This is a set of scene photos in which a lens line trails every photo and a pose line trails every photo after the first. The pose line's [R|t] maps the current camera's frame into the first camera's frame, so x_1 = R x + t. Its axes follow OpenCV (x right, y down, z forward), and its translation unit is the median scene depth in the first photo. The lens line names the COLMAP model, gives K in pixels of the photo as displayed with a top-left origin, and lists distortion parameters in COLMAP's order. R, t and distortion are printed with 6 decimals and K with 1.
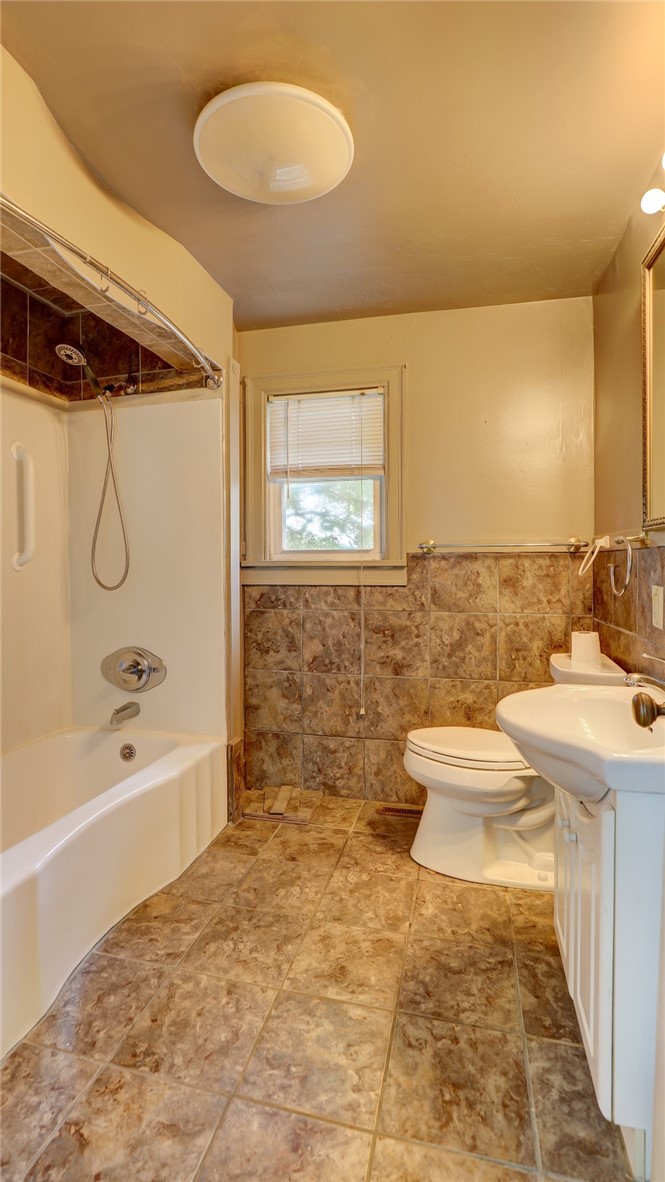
lens RADIAL K [[588.1, 0, 327.4], [0, 588.1, 589.8], [0, 0, 1]] dist [-0.014175, 0.002253]
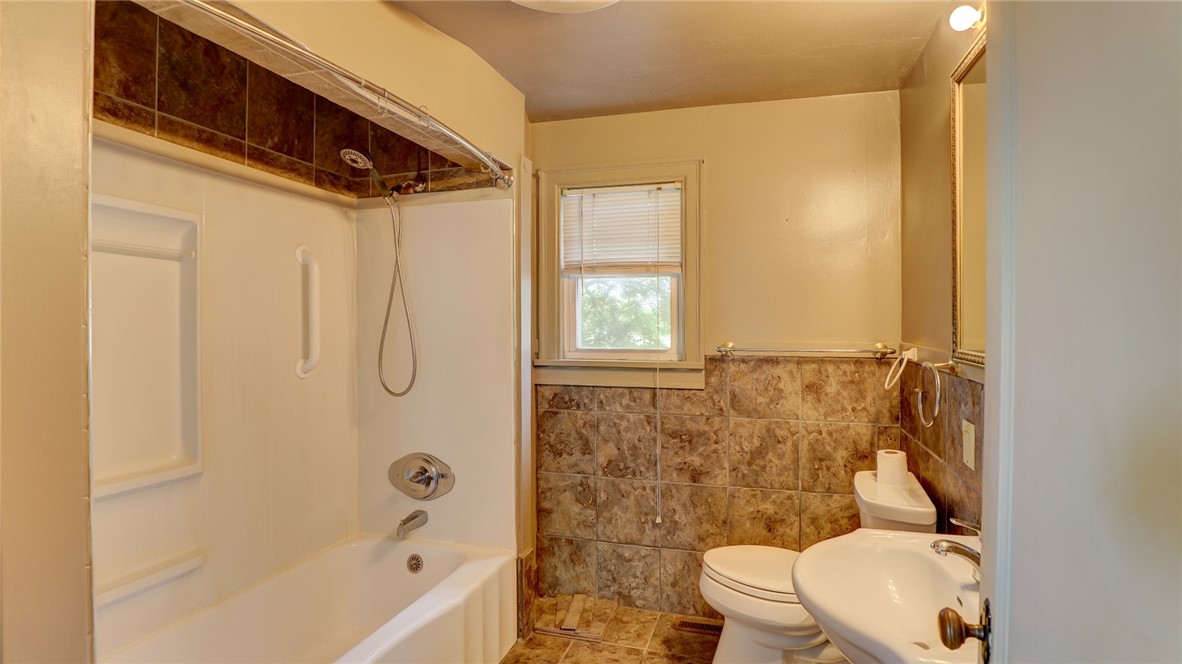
lens RADIAL K [[588.1, 0, 623.5], [0, 588.1, 321.0], [0, 0, 1]] dist [-0.014175, 0.002253]
pose [[0.999743, 0.001100, -0.022627, 0.024935], [-0.001312, 0.999956, -0.009334, -0.113255], [0.022616, 0.009362, 0.999700, 0.038090]]
